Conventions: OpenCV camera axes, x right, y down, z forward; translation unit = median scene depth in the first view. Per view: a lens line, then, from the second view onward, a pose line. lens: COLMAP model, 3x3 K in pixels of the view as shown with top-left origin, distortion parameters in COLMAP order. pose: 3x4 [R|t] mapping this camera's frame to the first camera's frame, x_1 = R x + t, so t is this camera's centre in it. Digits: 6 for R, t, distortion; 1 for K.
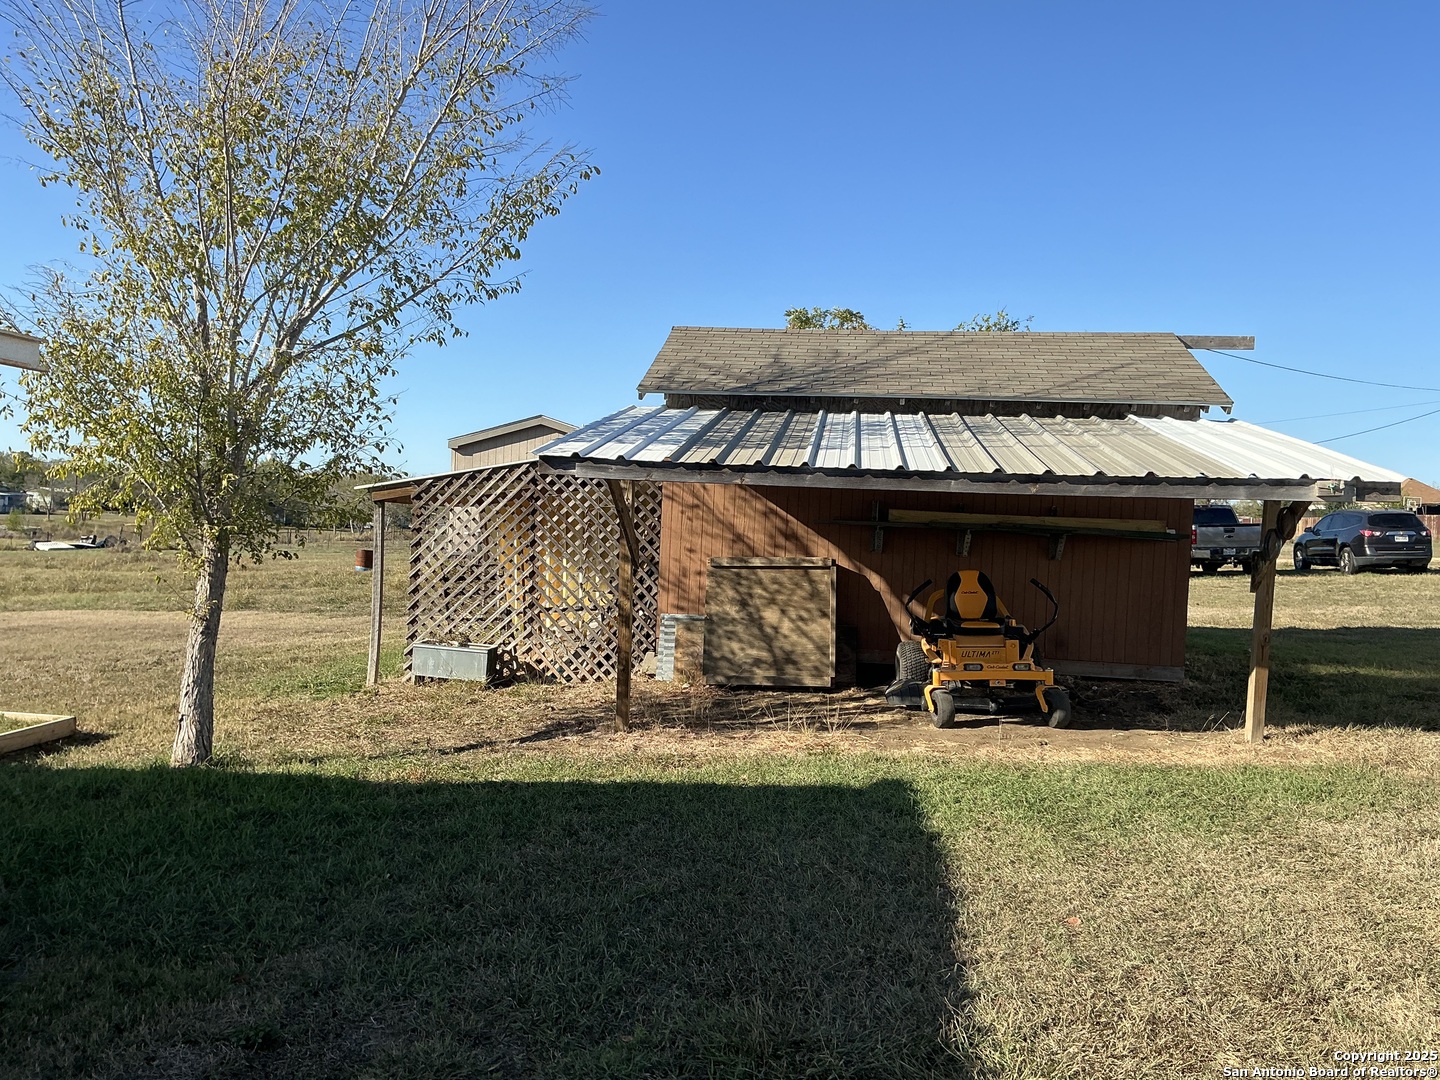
lens RADIAL K [[1200.4, 0, 723.3], [0, 1200.4, 539.7], [0, 0, 1]] dist [0.117628, -0.249788]
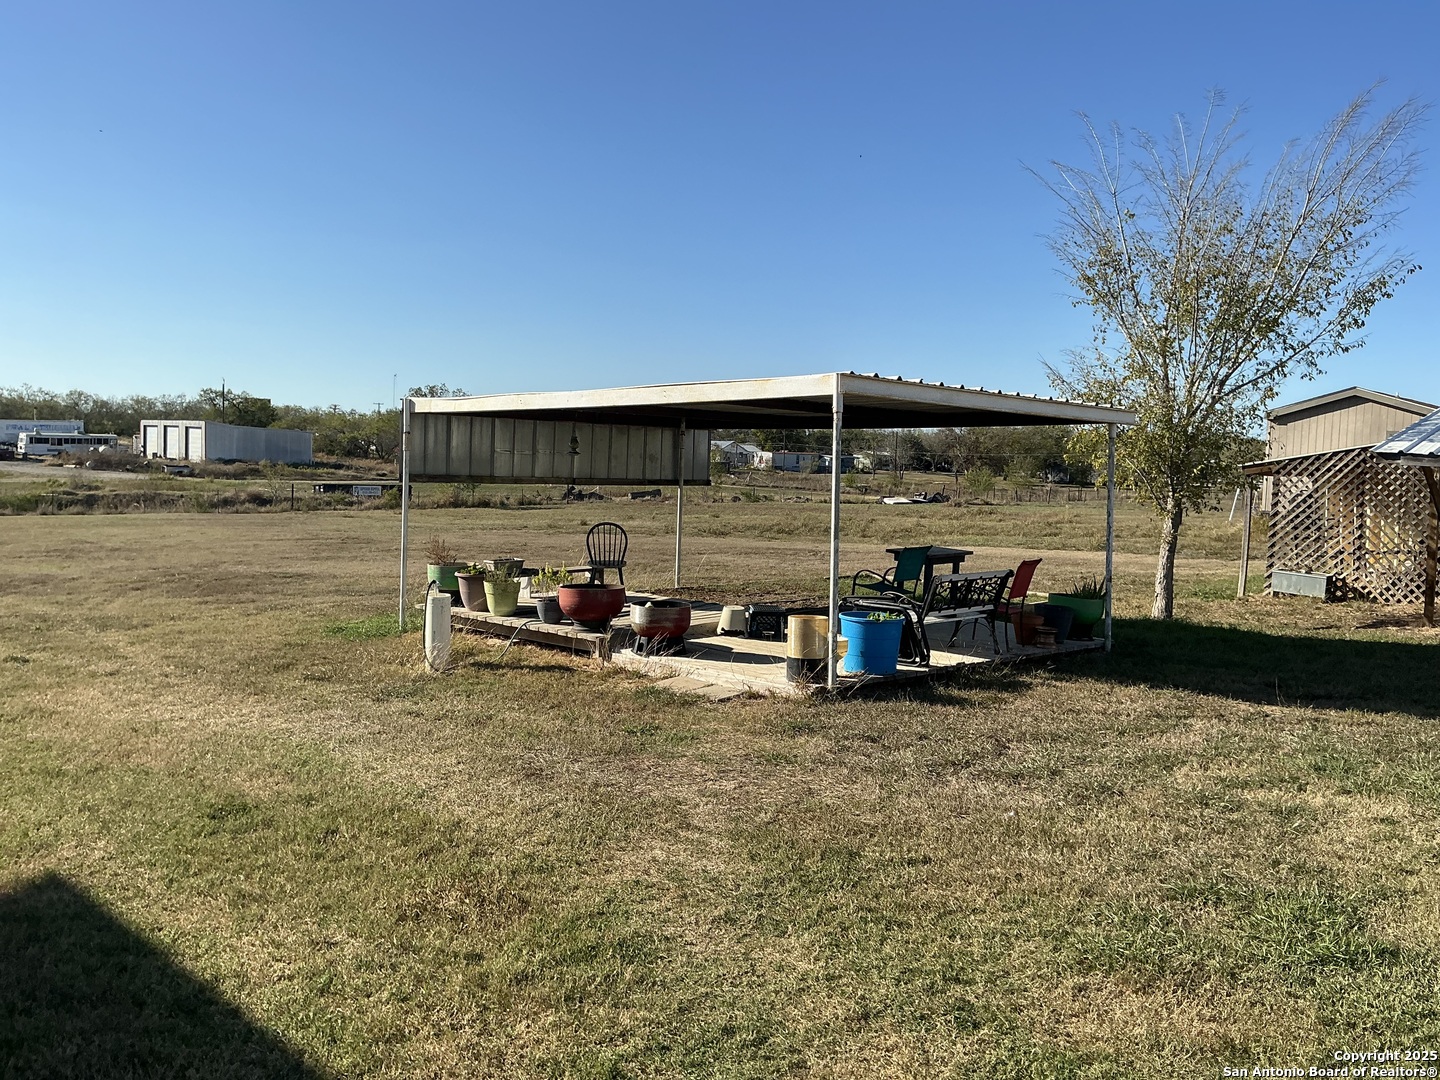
lens RADIAL K [[1200.4, 0, 725.2], [0, 1200.4, 530.8], [0, 0, 1]] dist [0.117628, -0.249788]
pose [[0.816348, 0.028440, -0.576860, 0.058994], [-0.012761, 0.999431, 0.031213, -0.001171], [0.577419, -0.018119, 0.816247, -0.619423]]
